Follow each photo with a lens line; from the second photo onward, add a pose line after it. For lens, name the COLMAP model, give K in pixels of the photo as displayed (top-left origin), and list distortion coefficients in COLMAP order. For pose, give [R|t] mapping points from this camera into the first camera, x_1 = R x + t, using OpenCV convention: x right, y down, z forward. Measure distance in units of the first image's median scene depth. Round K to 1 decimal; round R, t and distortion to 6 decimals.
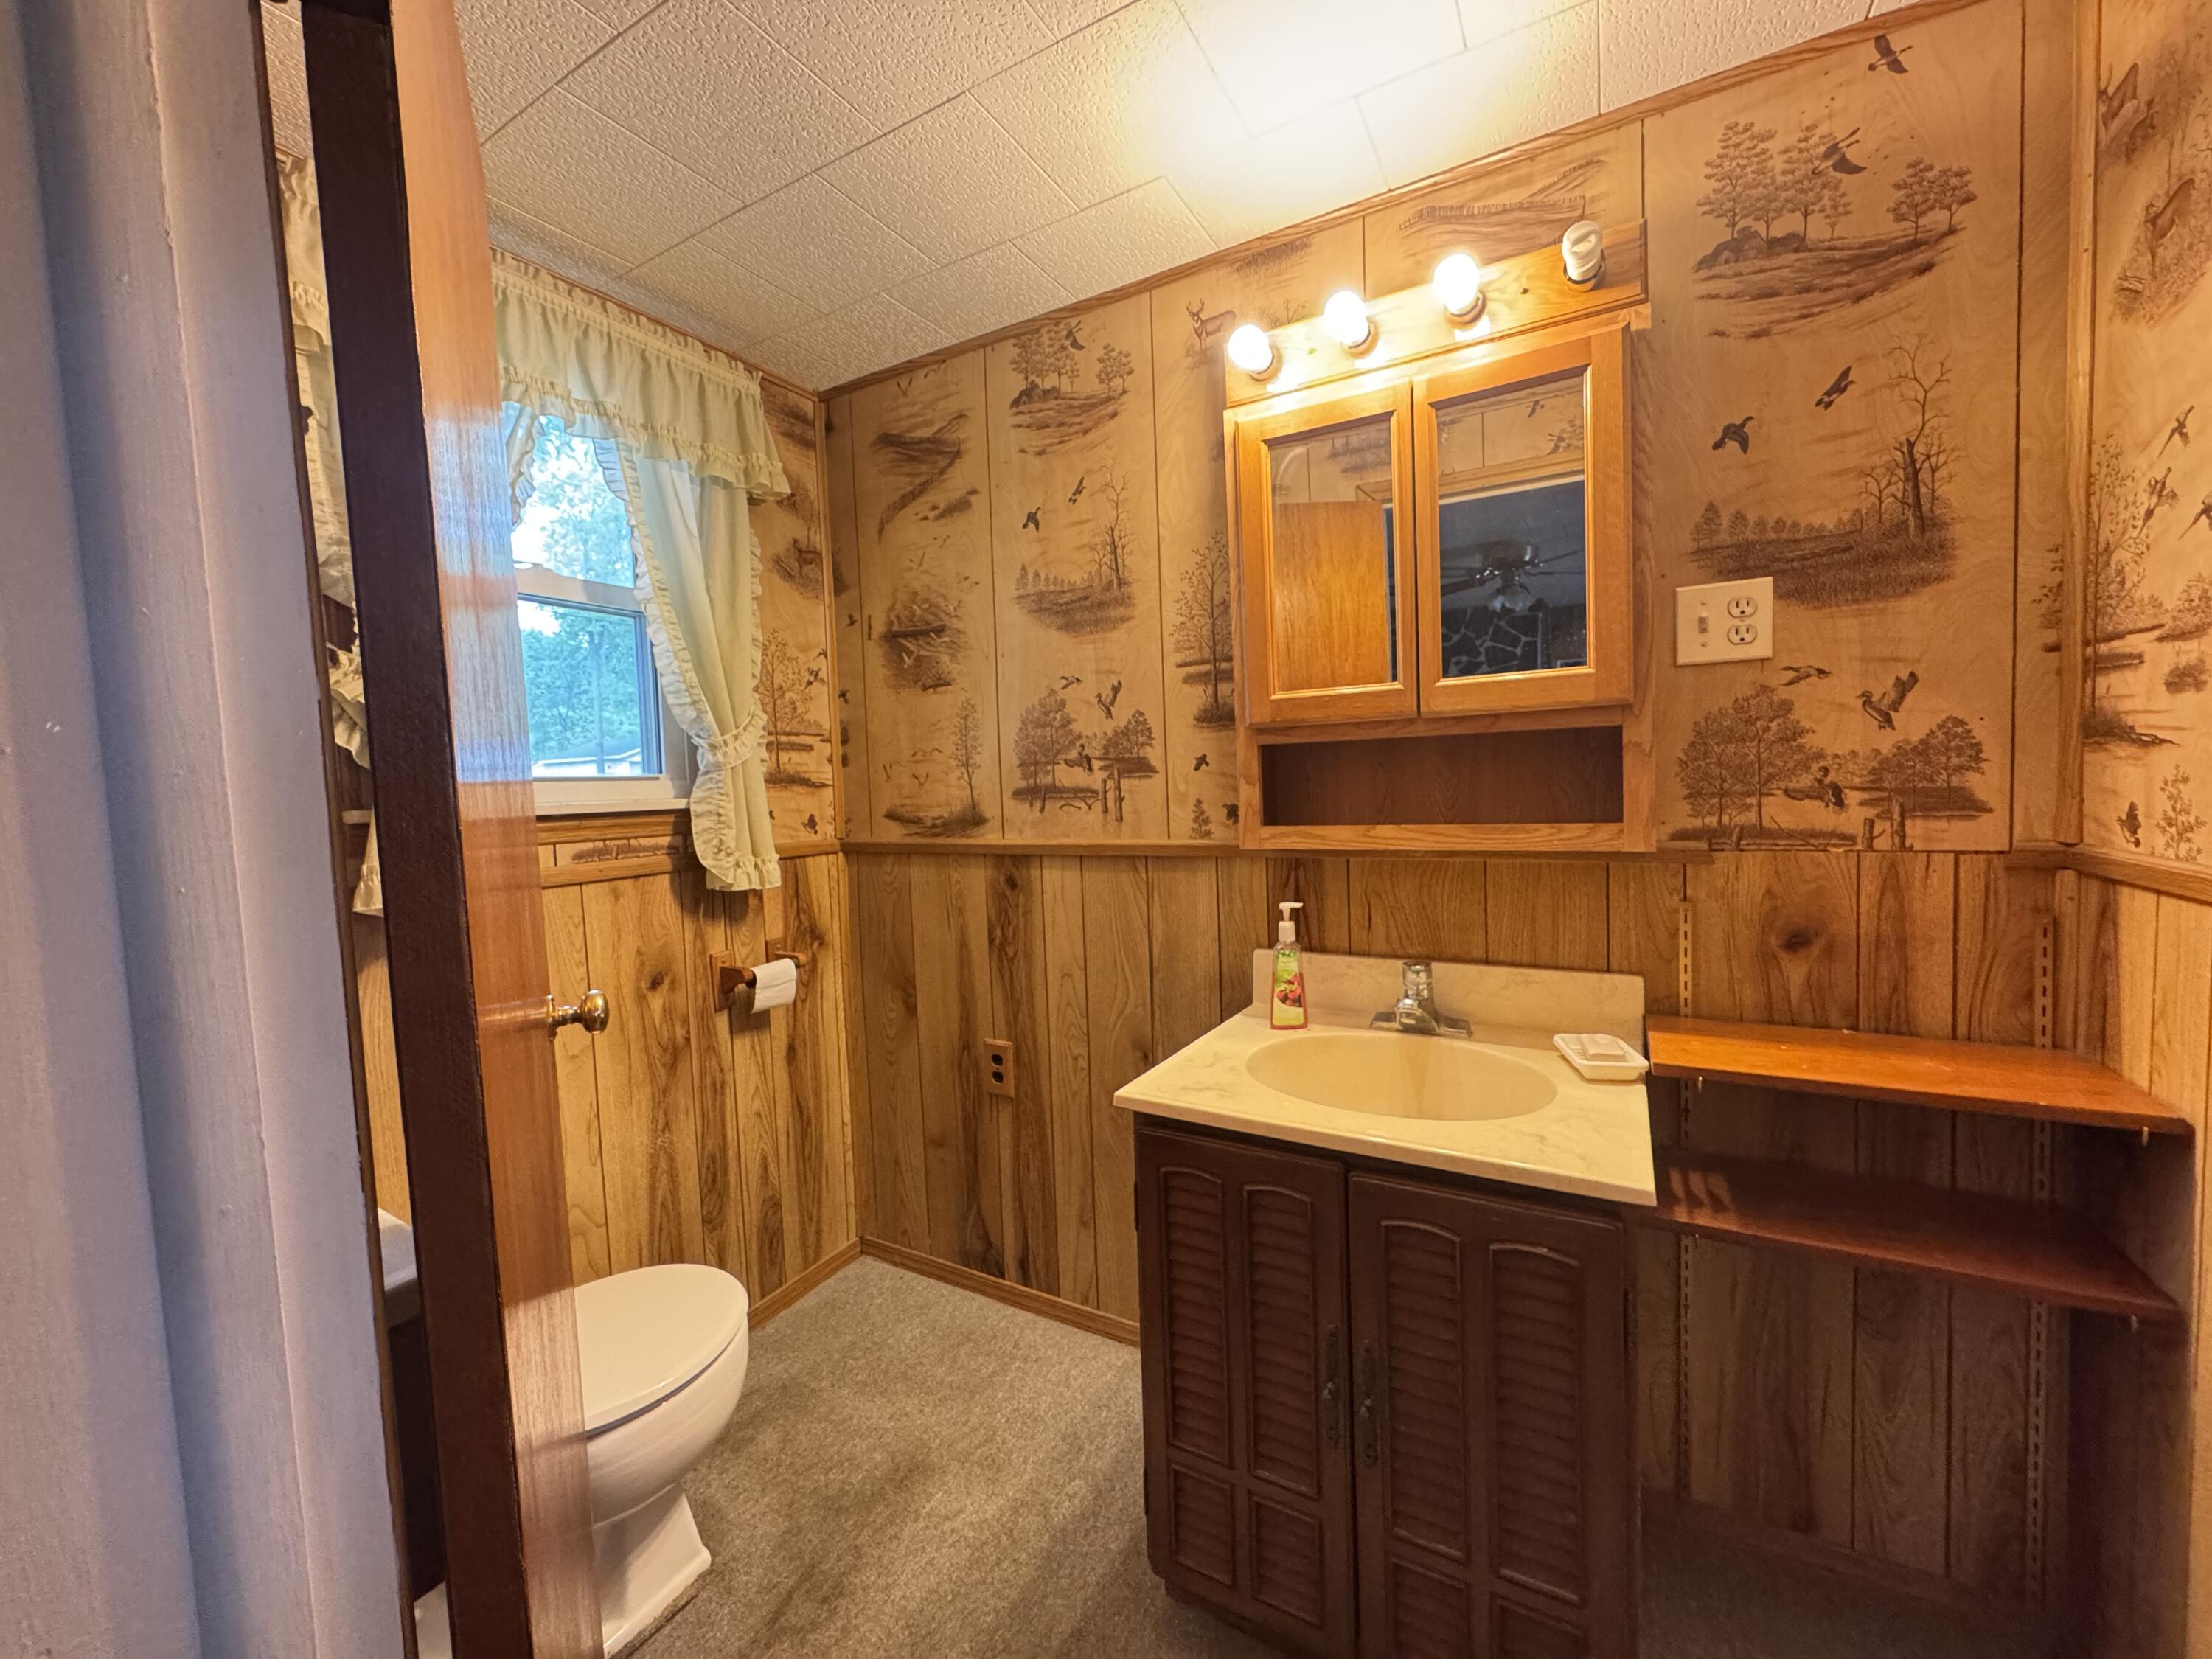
lens RADIAL K [[883.4, 0, 1100.9], [0, 883.4, 827.3], [0, 0, 1]] dist [-0.000577, -0.000072]
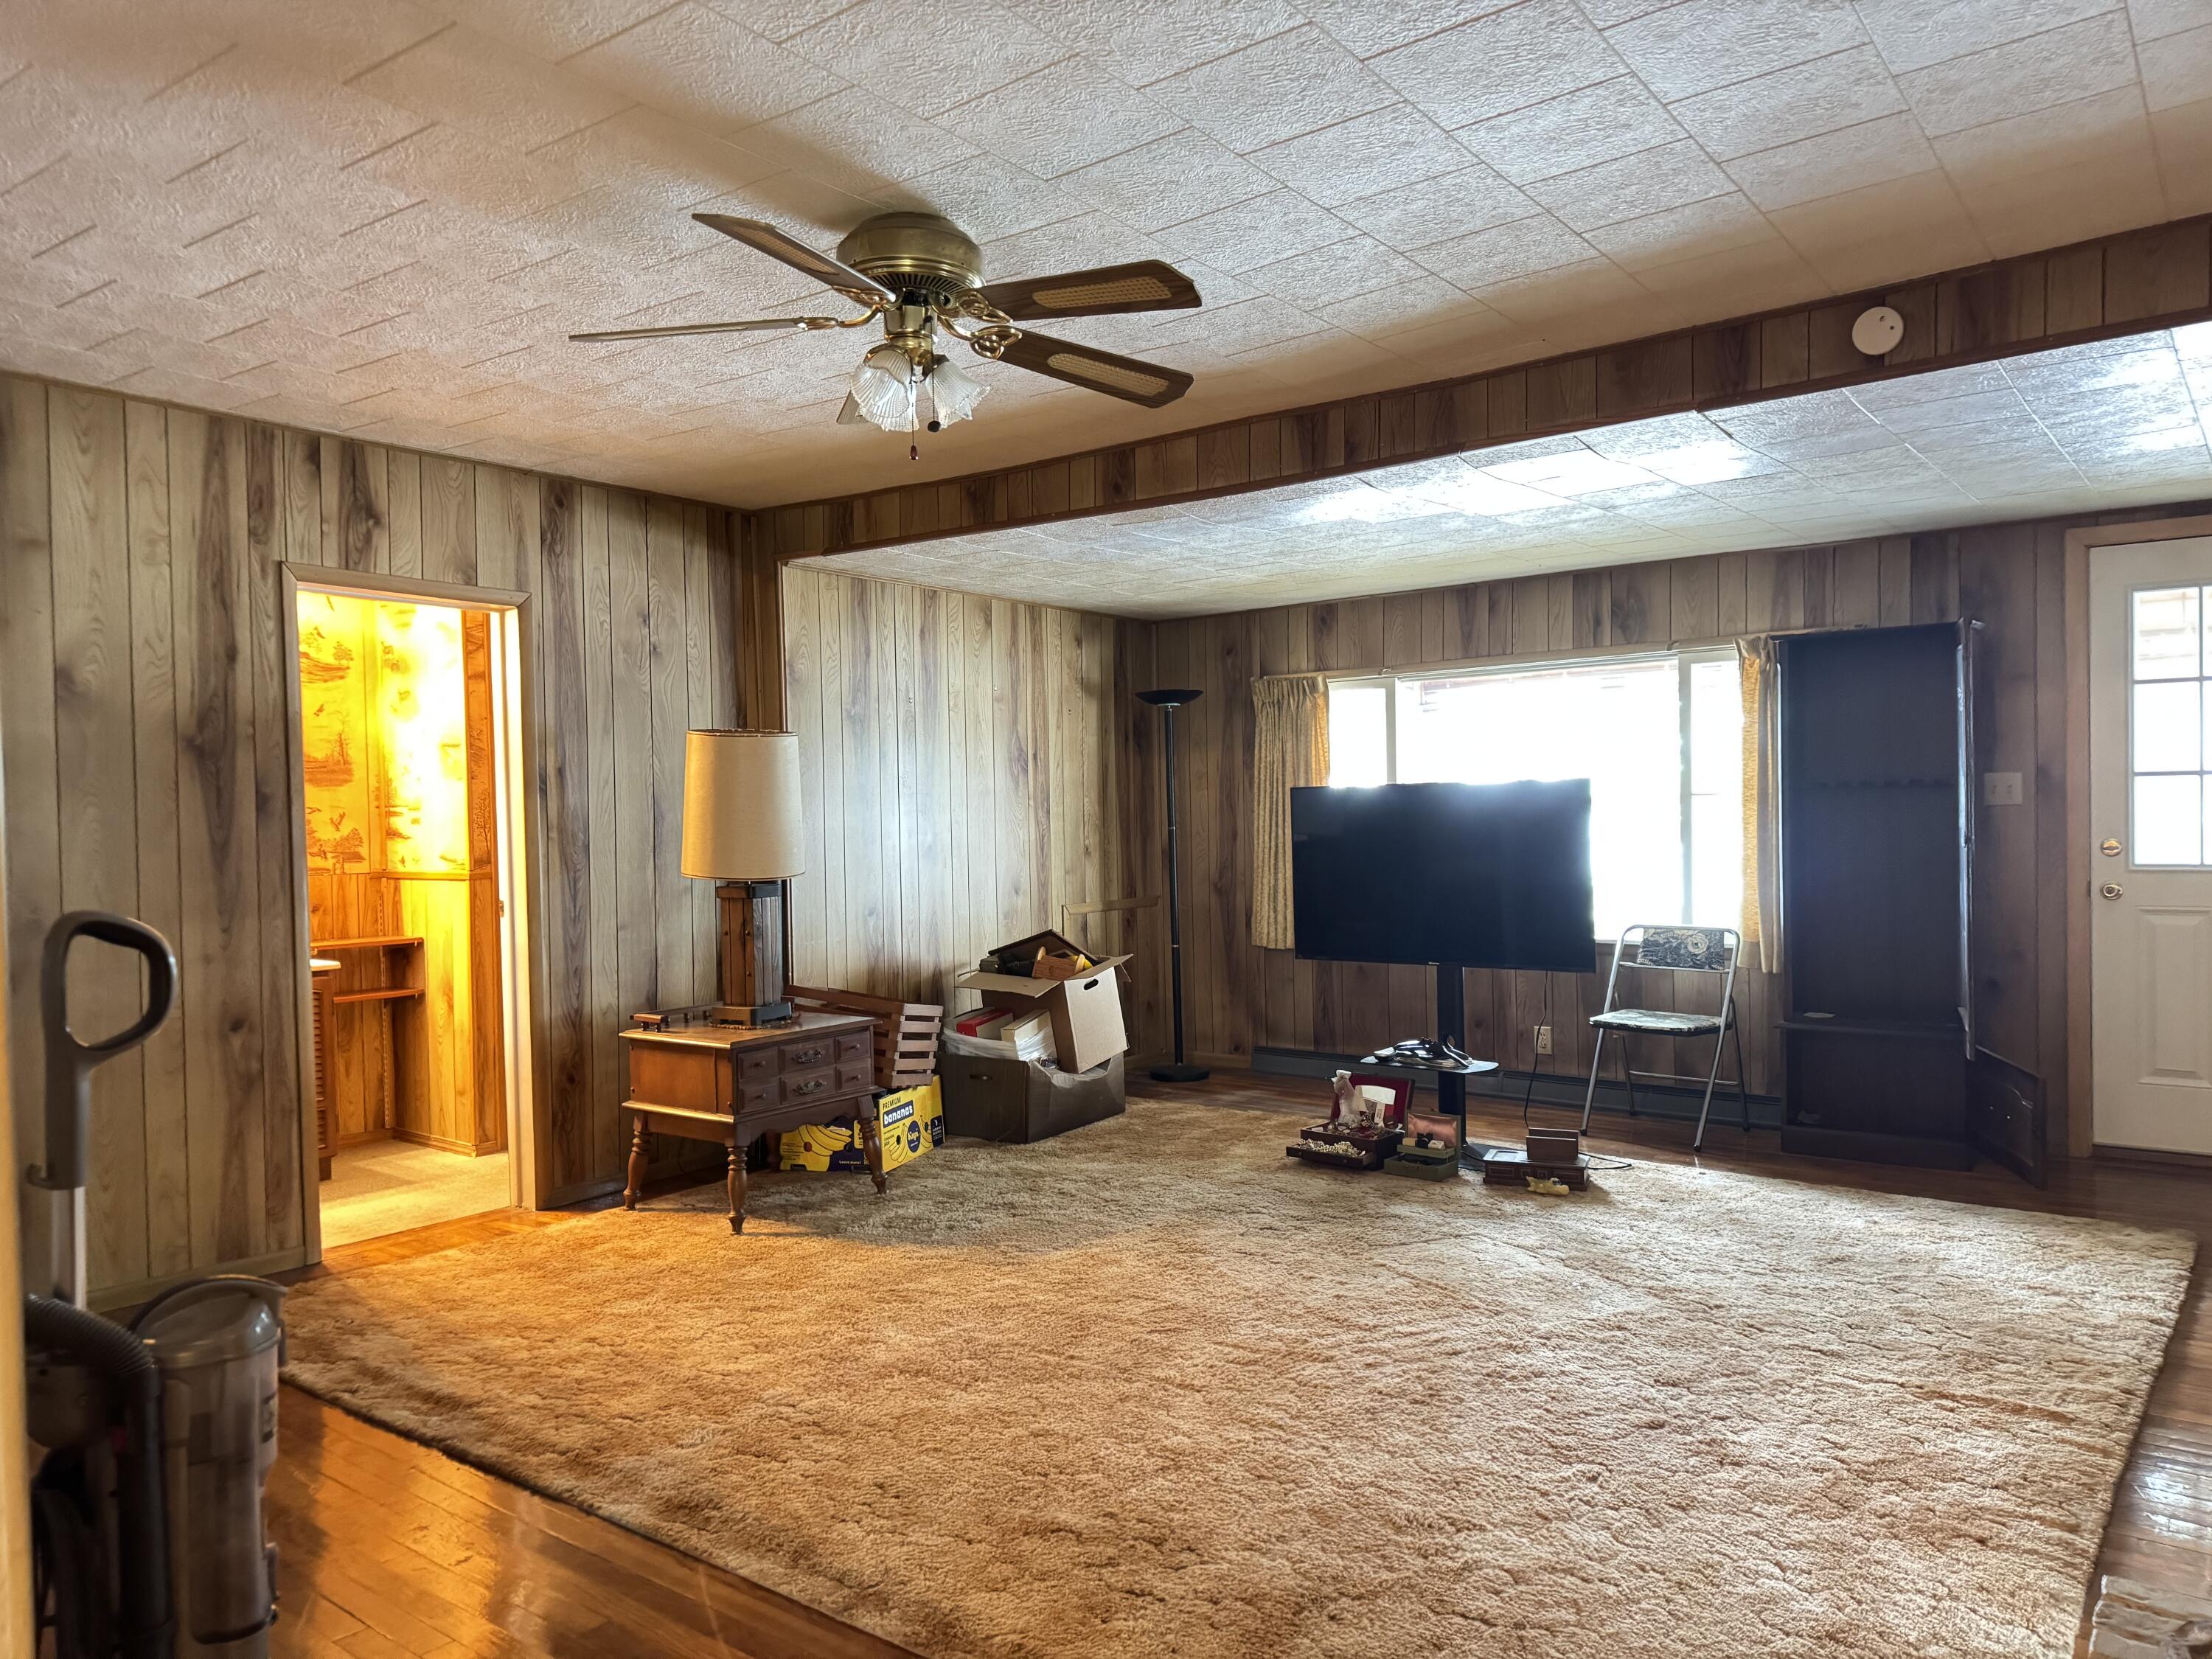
lens RADIAL K [[1560.3, 0, 1103.8], [0, 1560.3, 831.0], [0, 0, 1]] dist [0.025944, -0.014764]
pose [[0.133447, 0.022419, 0.990802, -3.848070], [0.067589, 0.997211, -0.031667, 0.217907], [-0.988749, 0.071193, 0.131559, -2.139485]]
